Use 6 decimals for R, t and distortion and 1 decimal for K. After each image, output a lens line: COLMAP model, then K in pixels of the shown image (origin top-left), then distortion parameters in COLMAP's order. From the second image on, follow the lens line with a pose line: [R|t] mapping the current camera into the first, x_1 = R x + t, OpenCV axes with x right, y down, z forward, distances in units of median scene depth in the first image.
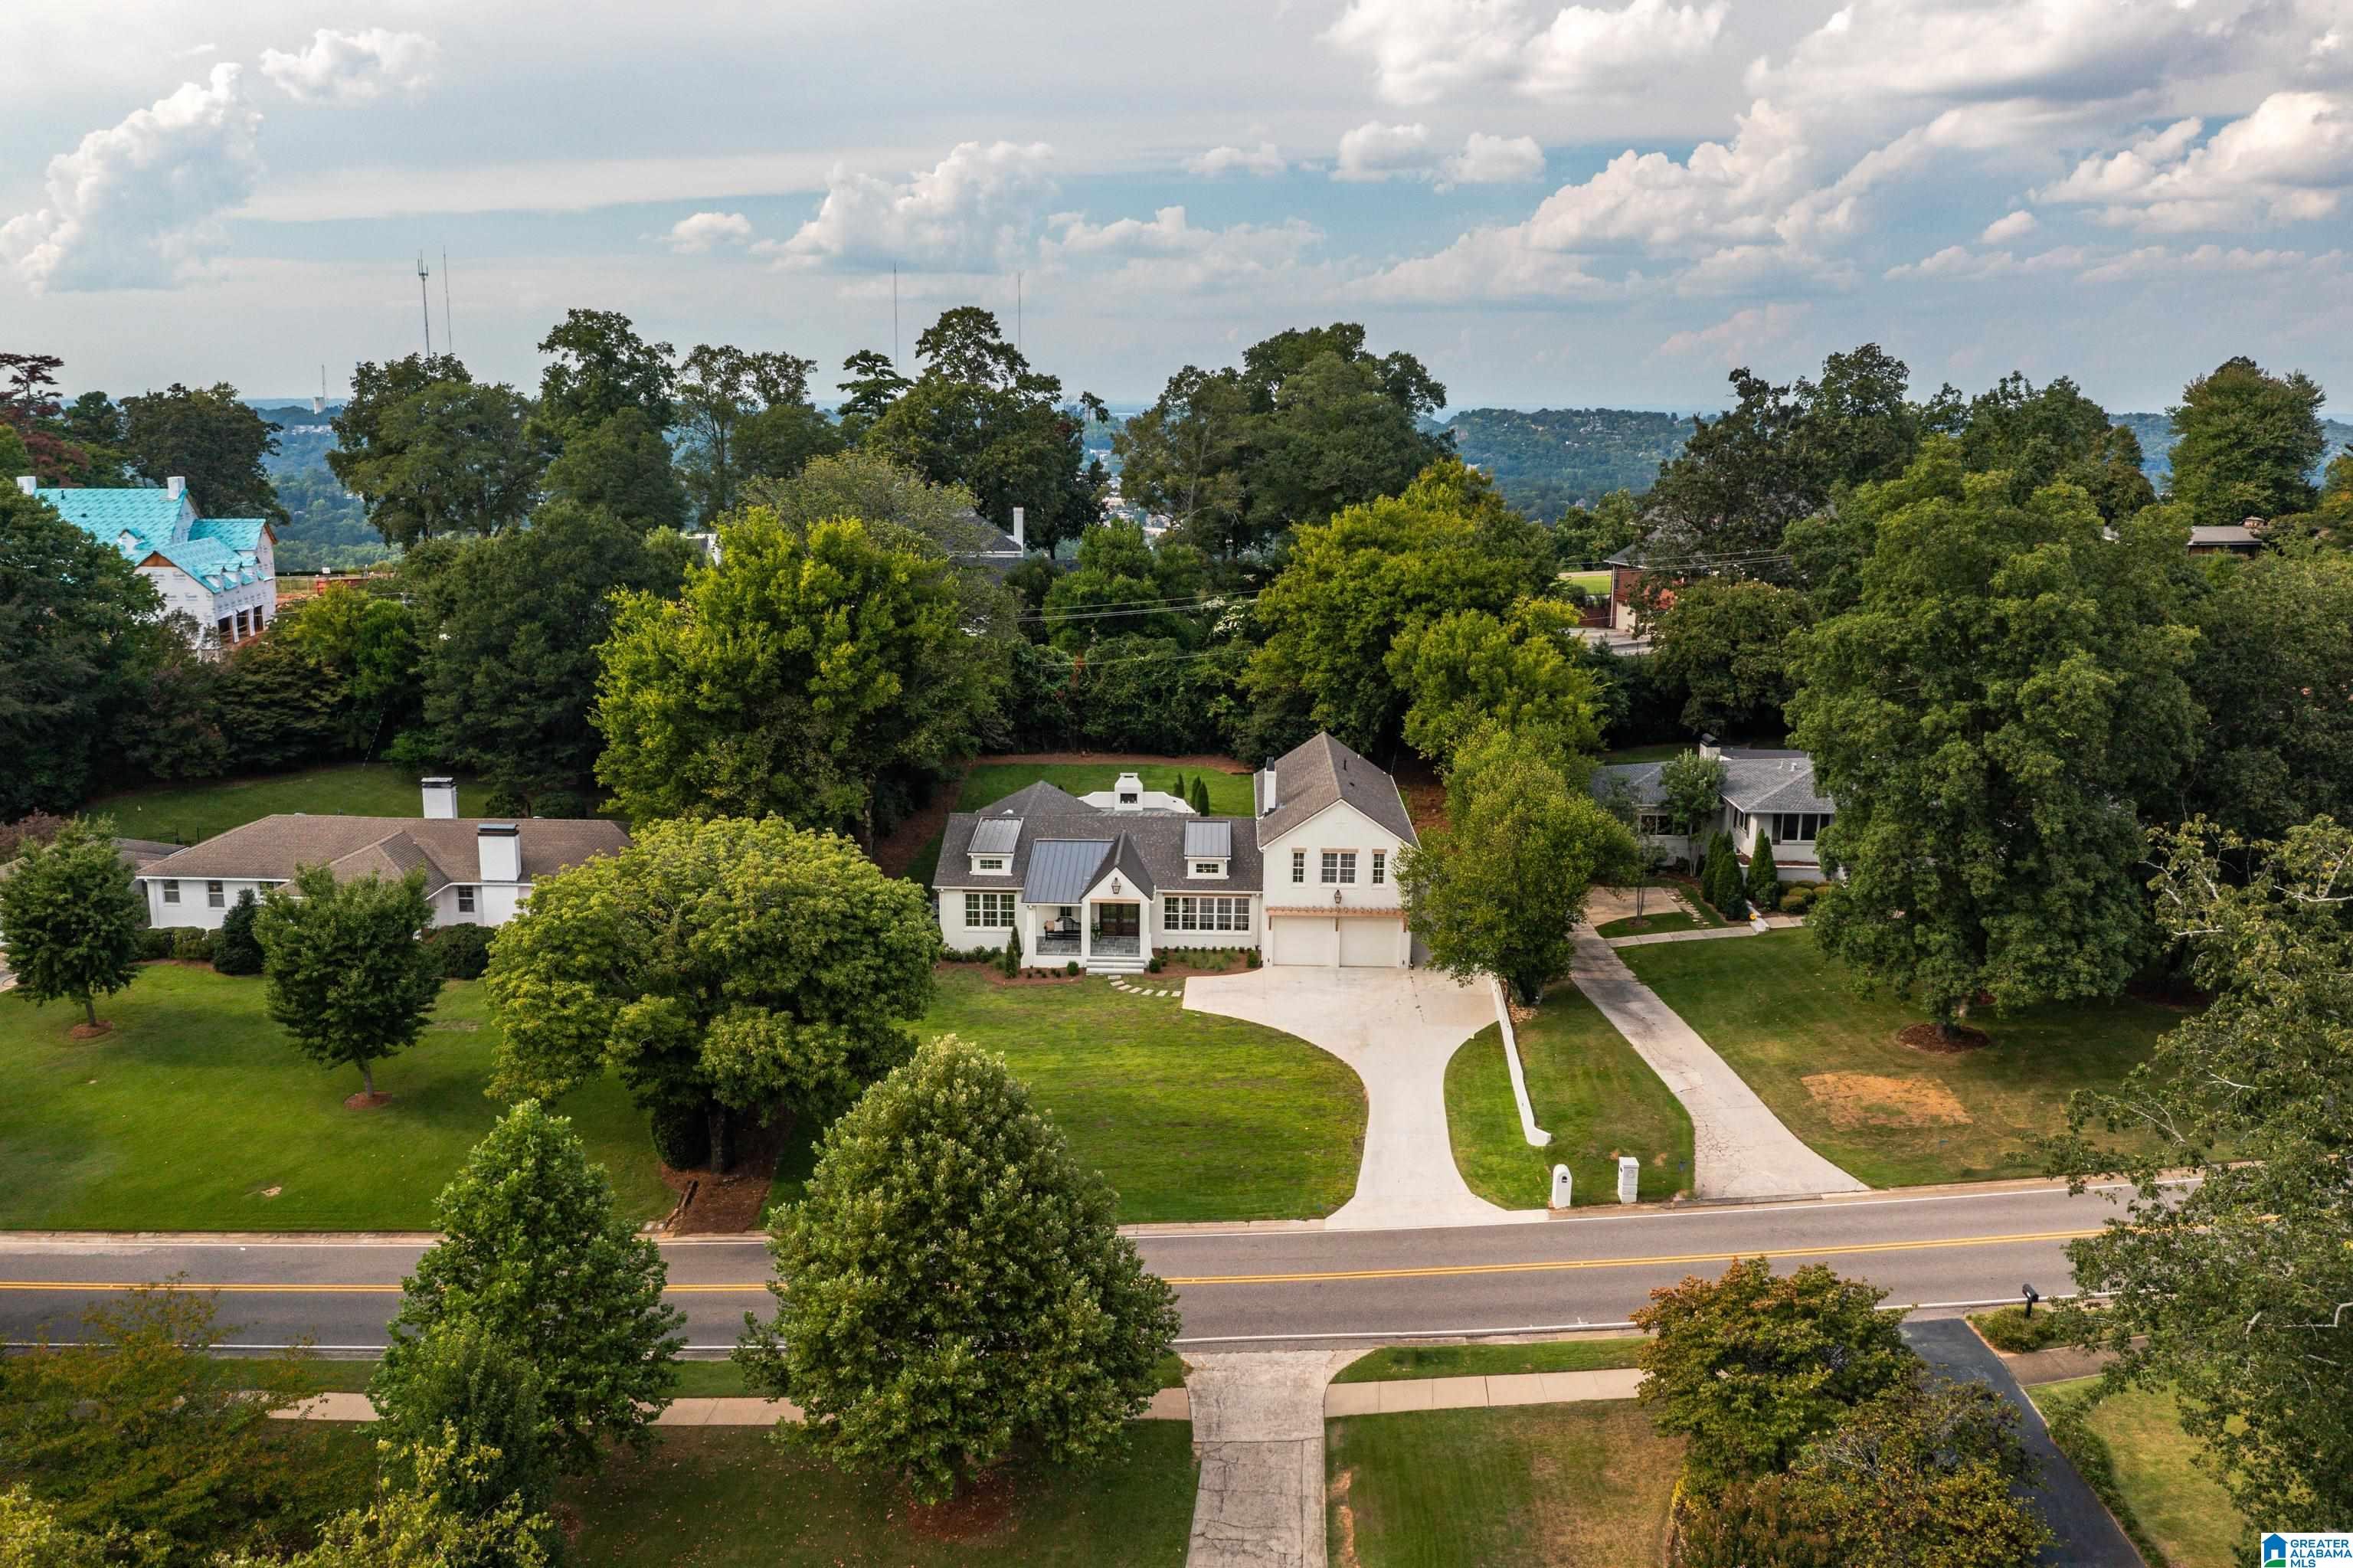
lens RADIAL K [[1891.6, 0, 1170.8], [0, 1891.6, 788.7], [0, 0, 1]] dist [-0.016633, -0.003515]
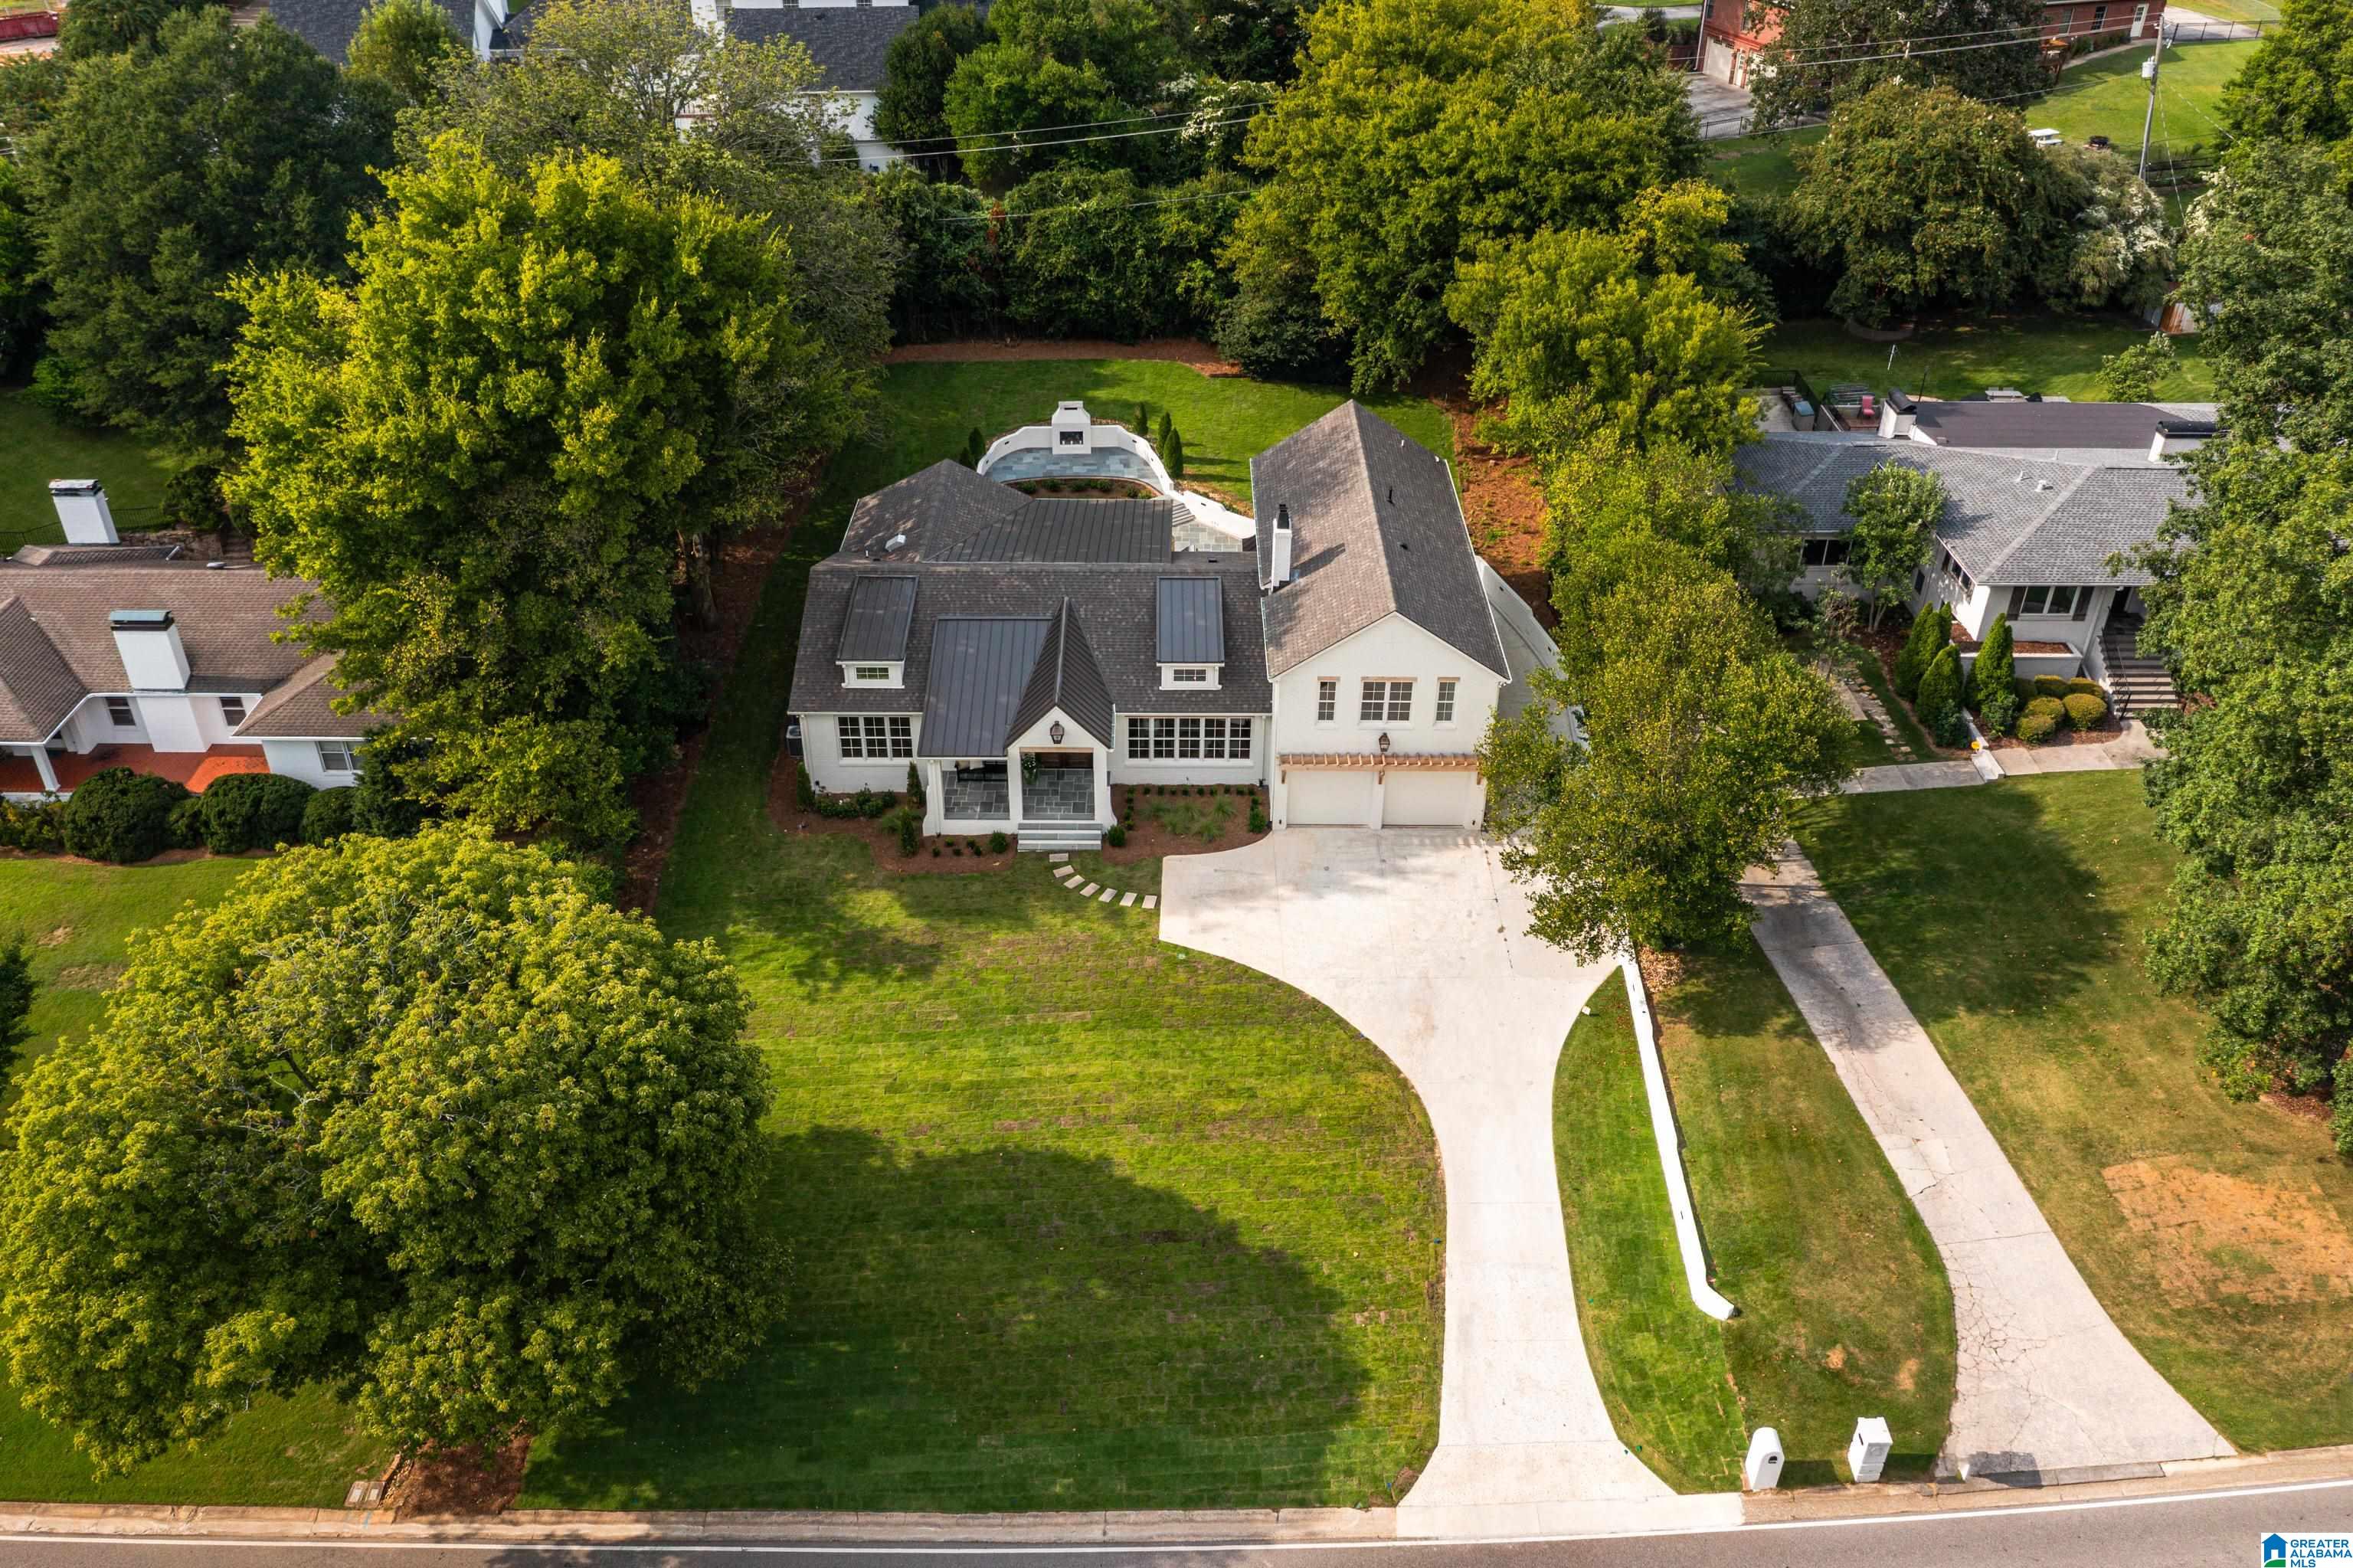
lens RADIAL K [[1852.3, 0, 1176.5], [0, 1852.3, 784.0], [0, 0, 1]] dist [-0.017487, 0.000320]
pose [[0.999484, -0.020453, 0.024777, -0.002861], [0.009814, 0.928679, 0.370755, -0.168843], [-0.030593, -0.370321, 0.928400, 0.361794]]
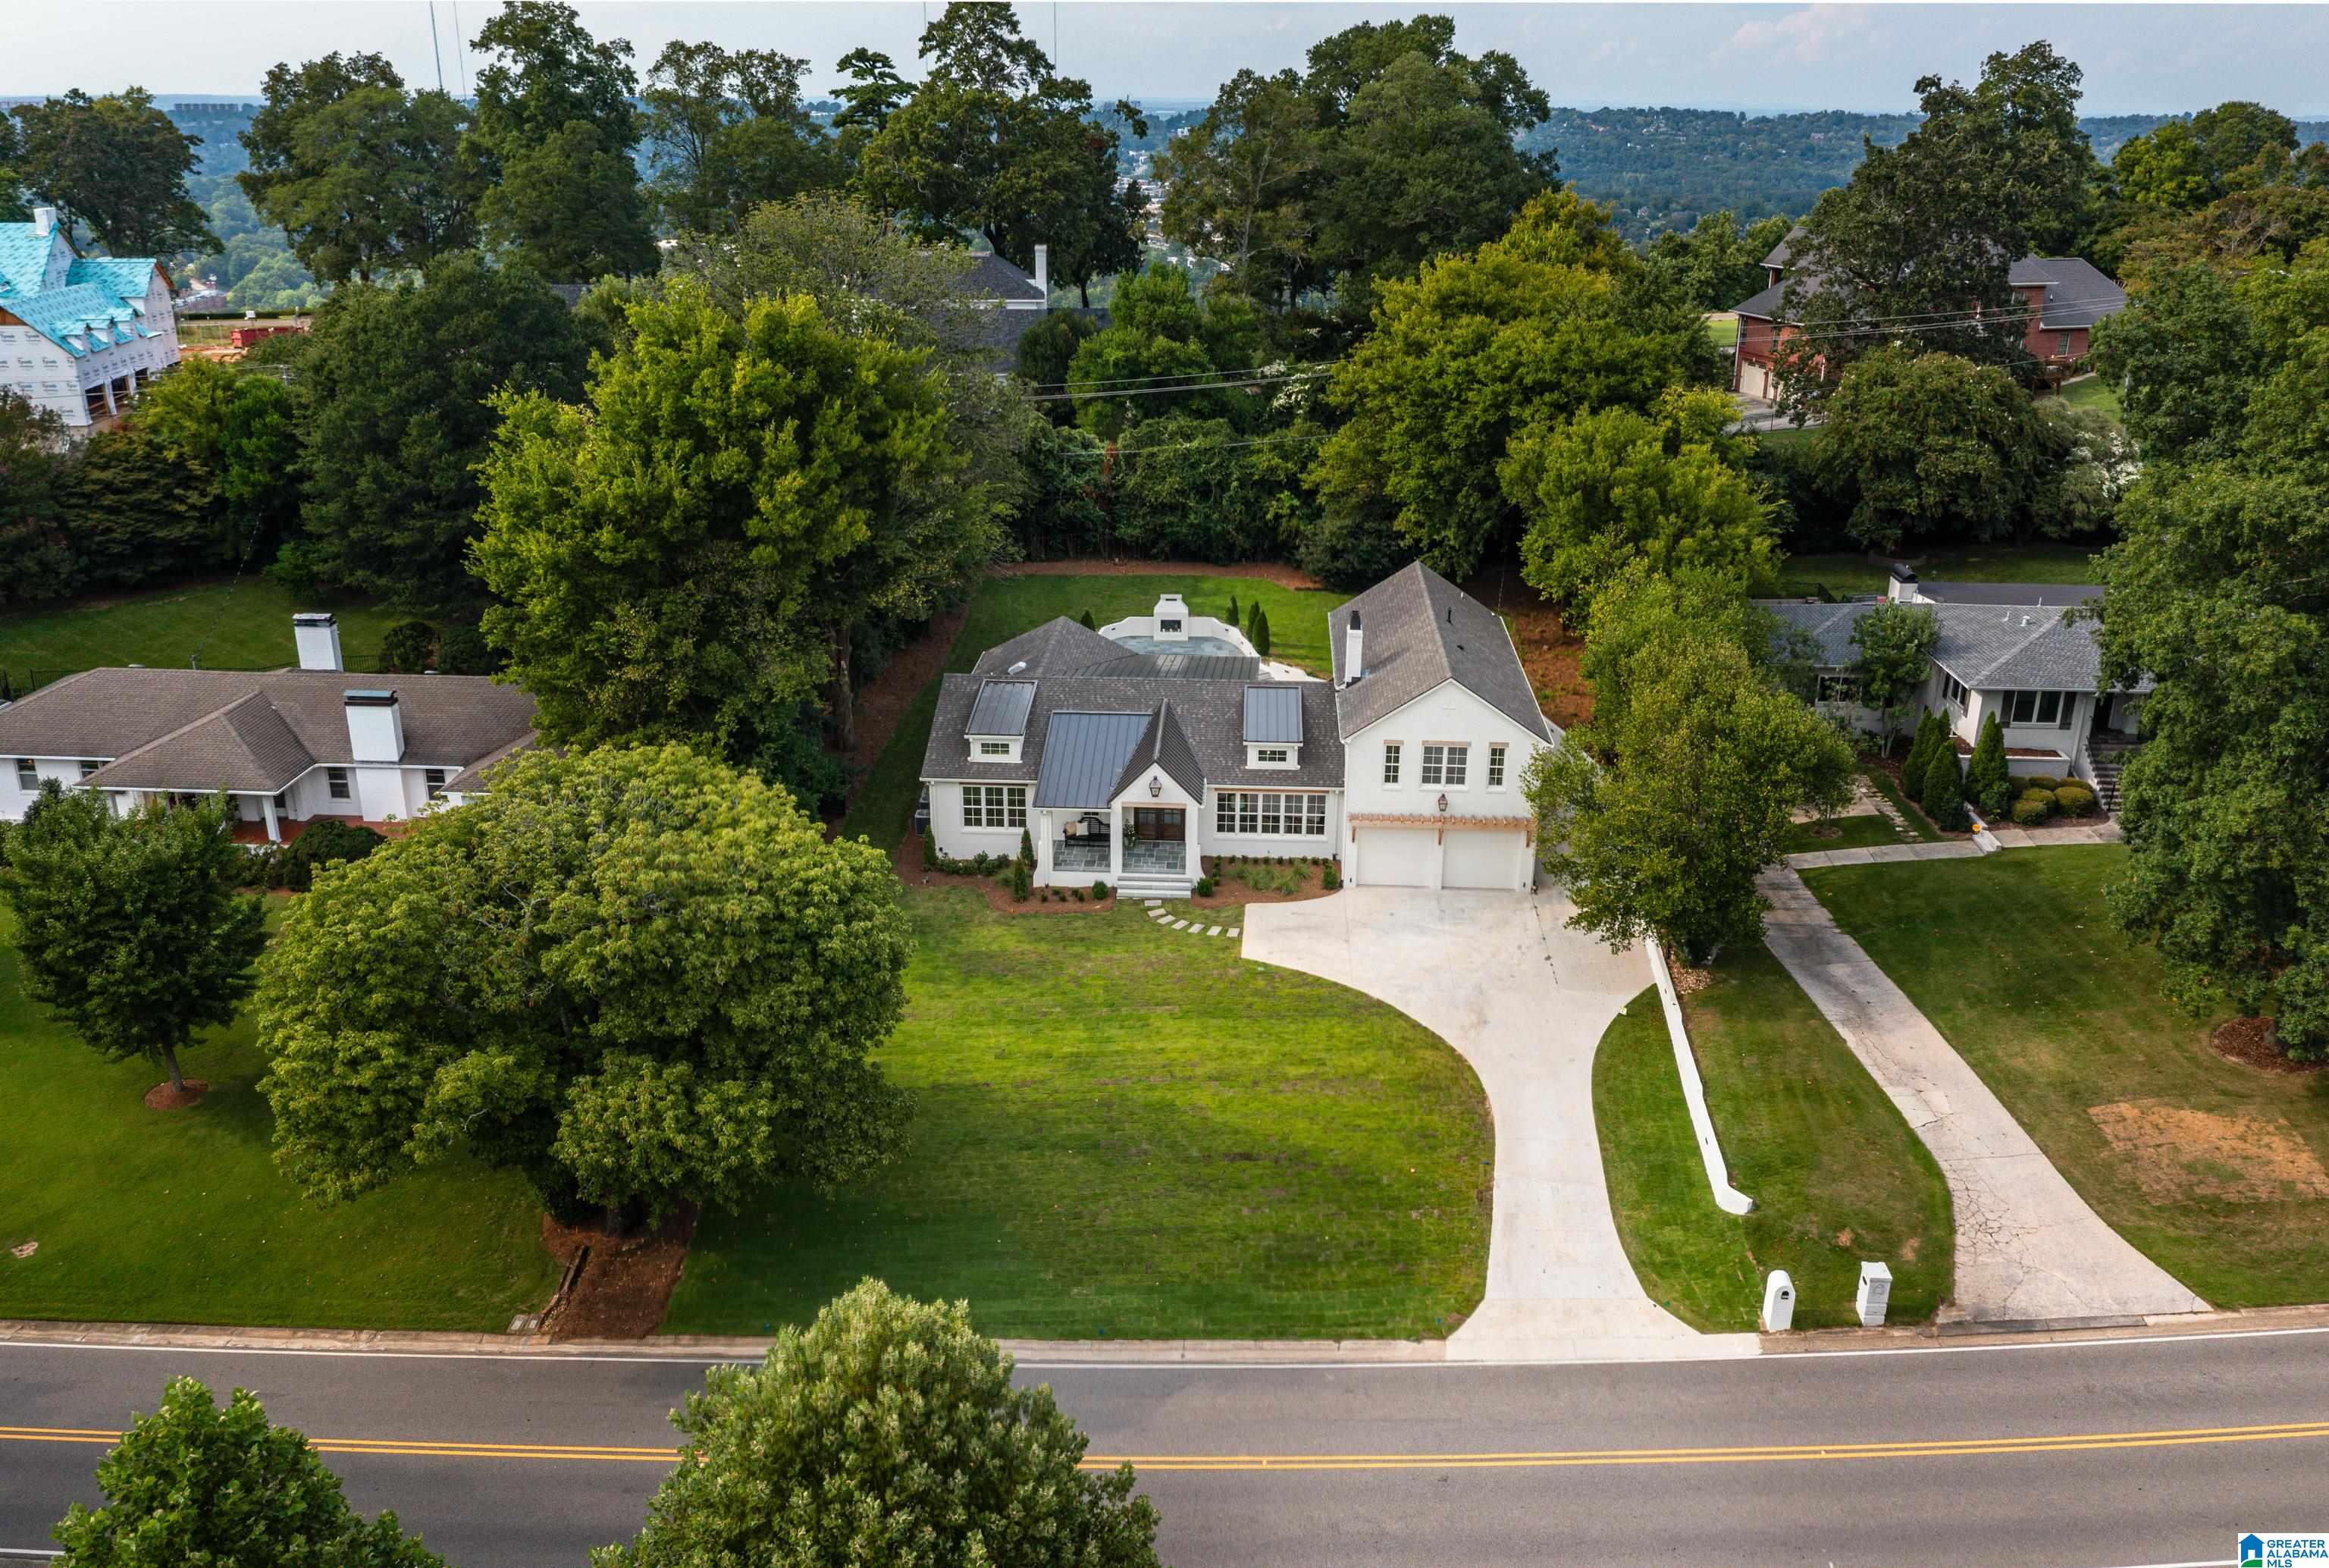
lens RADIAL K [[1856.7, 0, 1186.8], [0, 1856.7, 807.9], [0, 0, 1]] dist [-0.016762, 0.003018]
pose [[0.999914, 0.005609, -0.011894, -0.006718], [-0.003582, 0.986448, 0.164034, -0.061867], [0.012653, -0.163977, 0.986383, 0.240211]]
